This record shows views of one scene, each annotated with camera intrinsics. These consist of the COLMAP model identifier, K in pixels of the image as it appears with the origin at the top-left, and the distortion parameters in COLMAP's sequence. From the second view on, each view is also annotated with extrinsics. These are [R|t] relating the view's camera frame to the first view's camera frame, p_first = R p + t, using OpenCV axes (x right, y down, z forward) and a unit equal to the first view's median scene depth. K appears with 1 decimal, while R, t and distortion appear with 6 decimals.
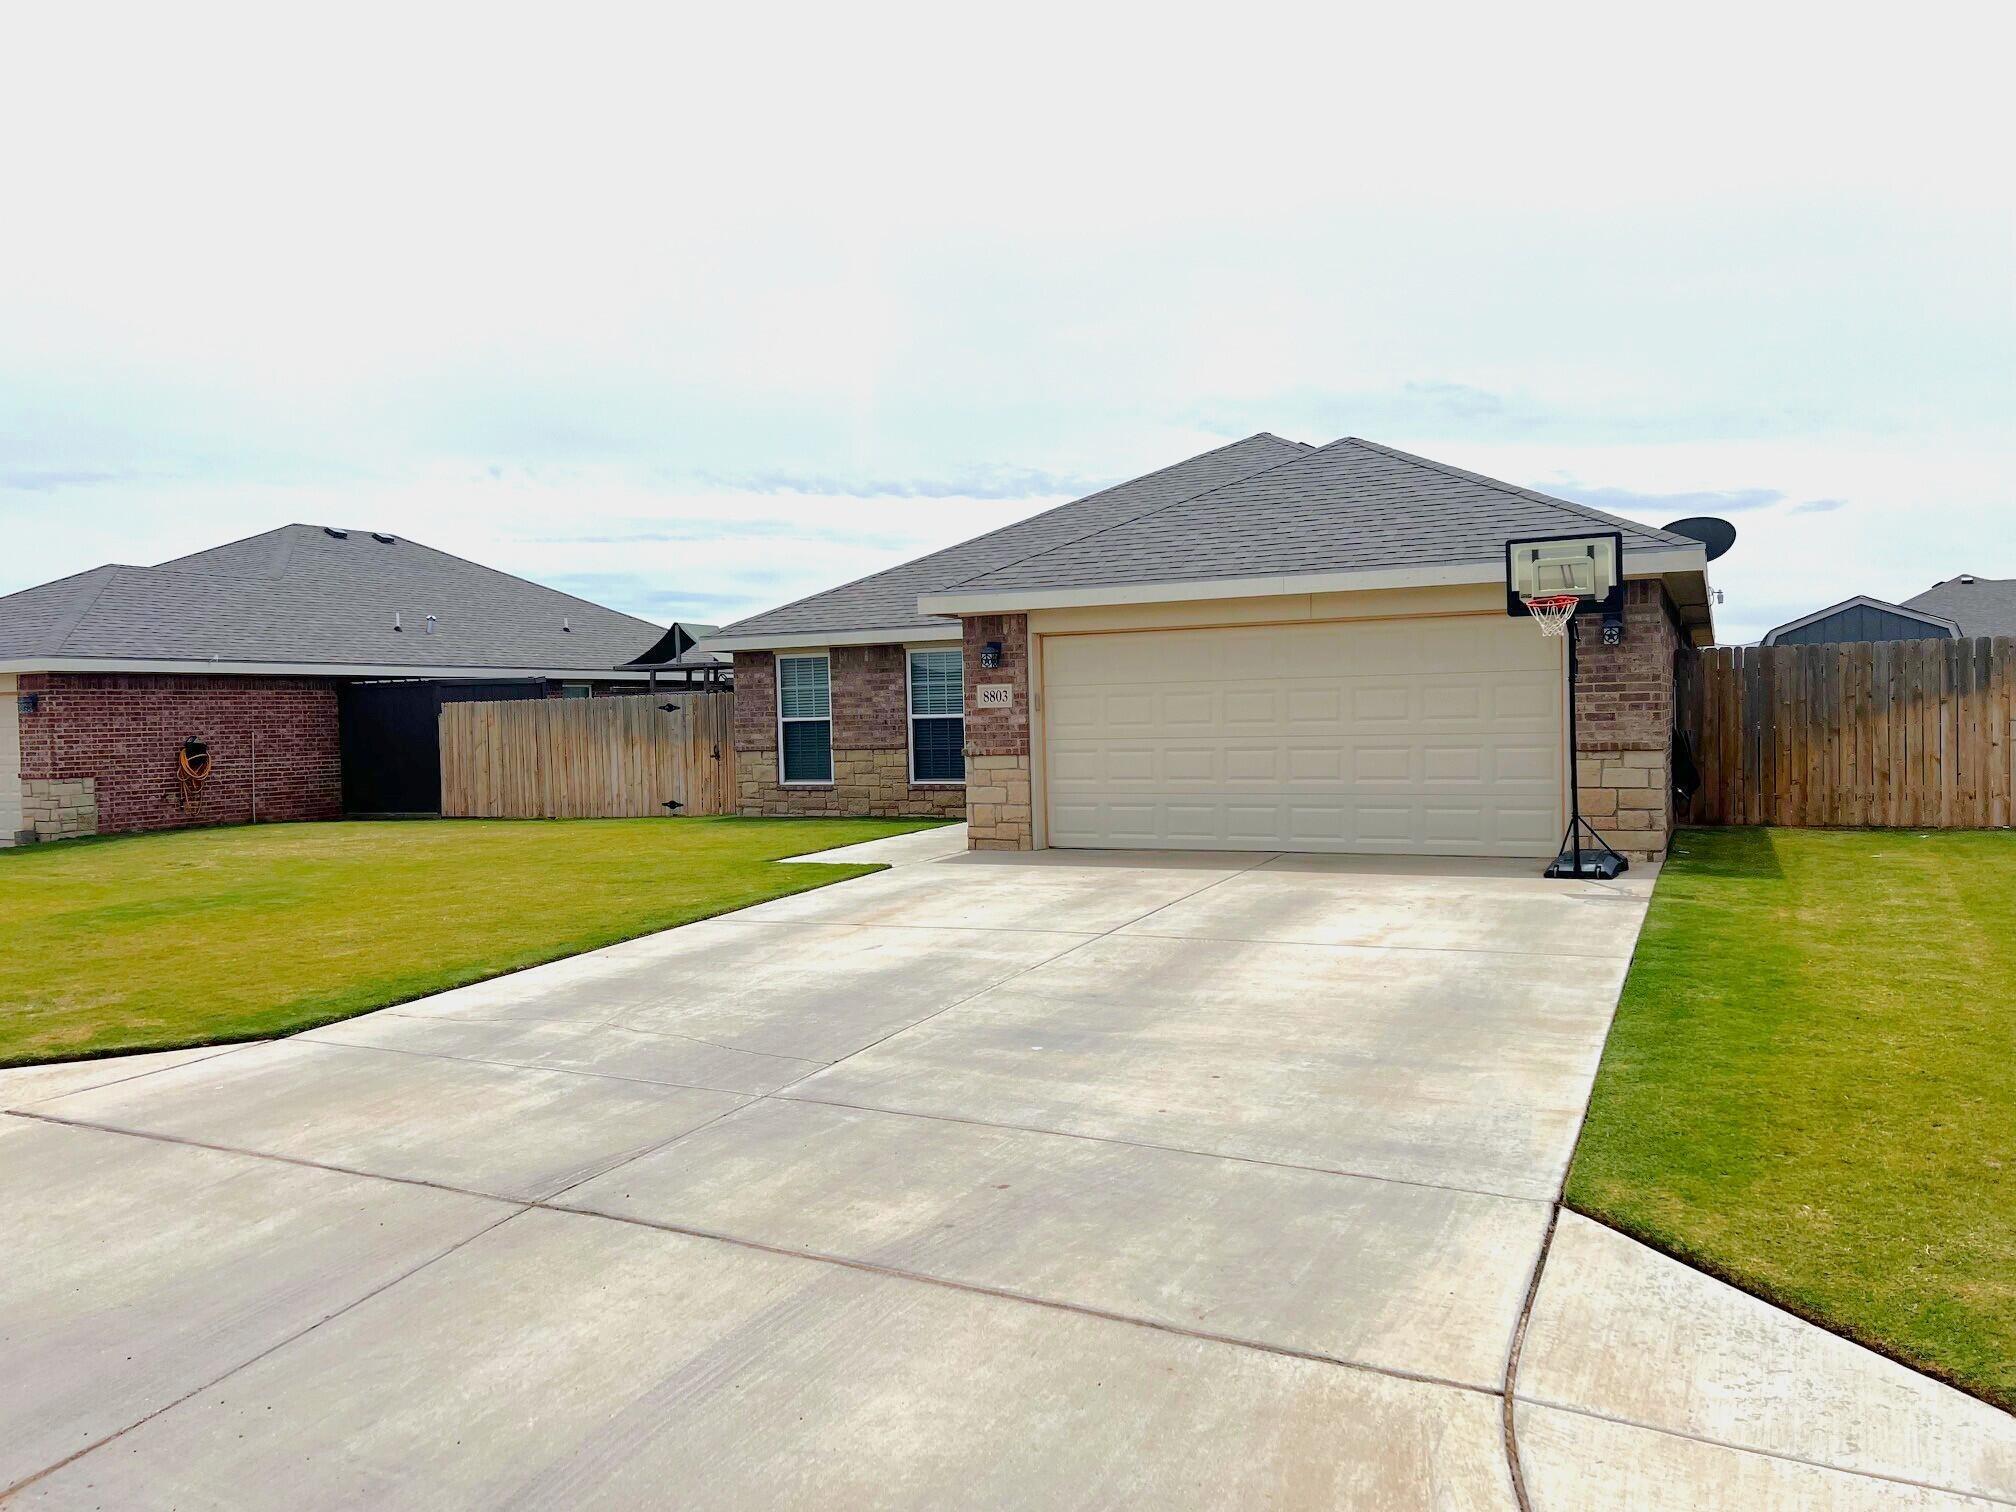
lens RADIAL K [[1339.0, 0, 1004.7], [0, 1339.0, 746.3], [0, 0, 1]] dist [0.003582, -0.002370]
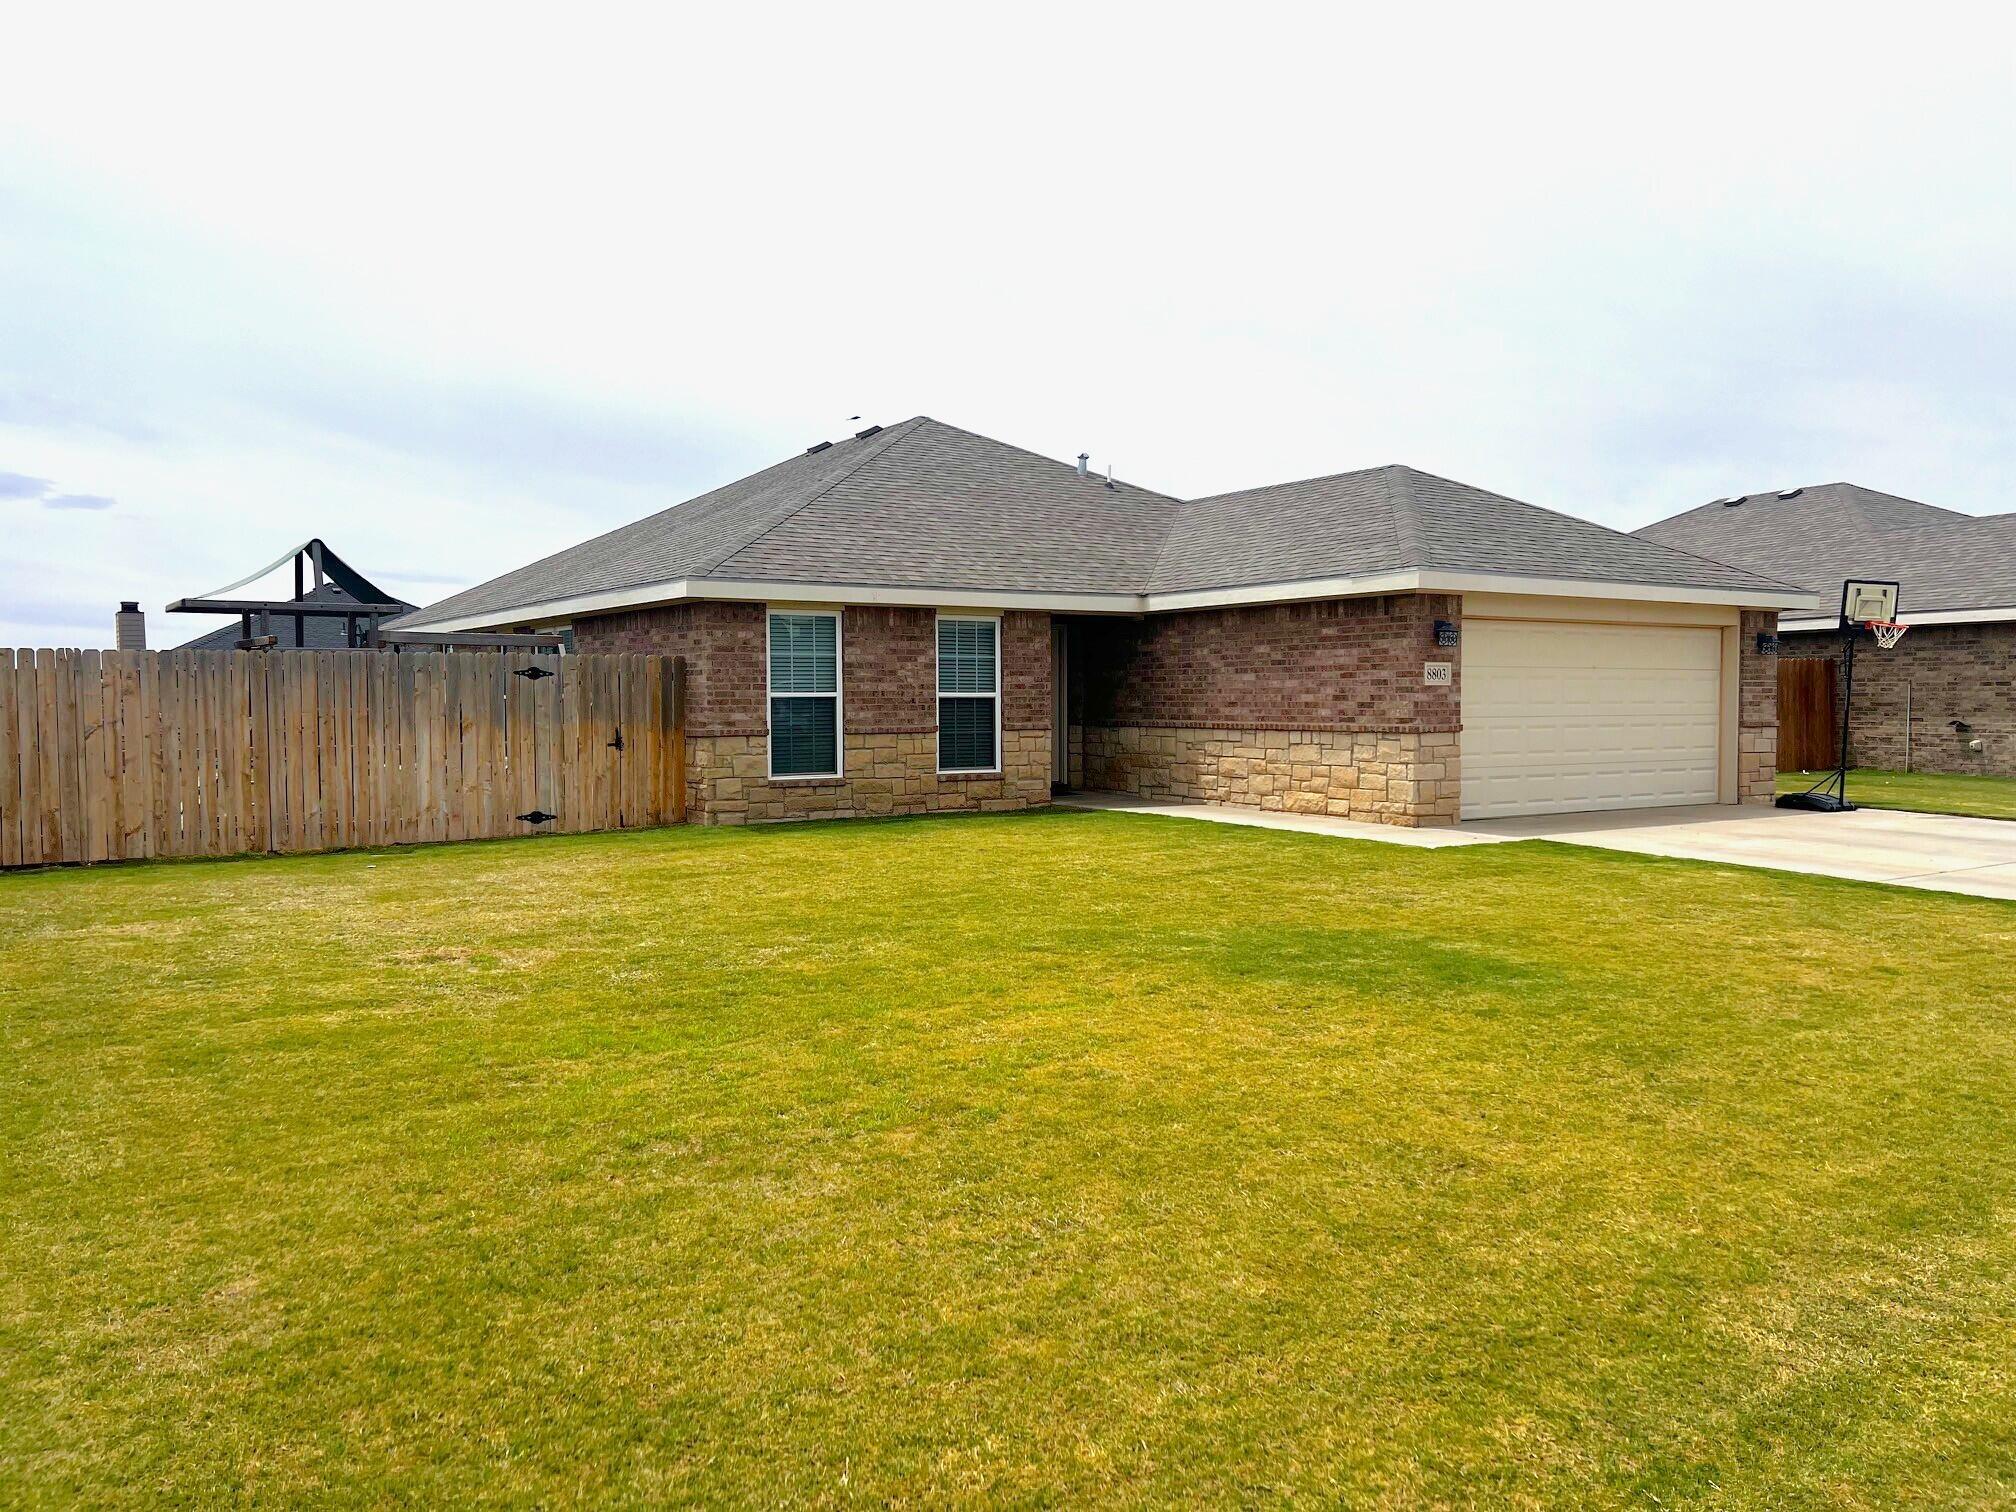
lens RADIAL K [[1339.0, 0, 1004.7], [0, 1339.0, 746.3], [0, 0, 1]] dist [0.003582, -0.002370]
pose [[0.610075, -0.005823, 0.792322, -0.705614], [0.007440, 0.999971, 0.001621, 0.009292], [-0.792309, 0.004906, 0.610101, 0.443735]]
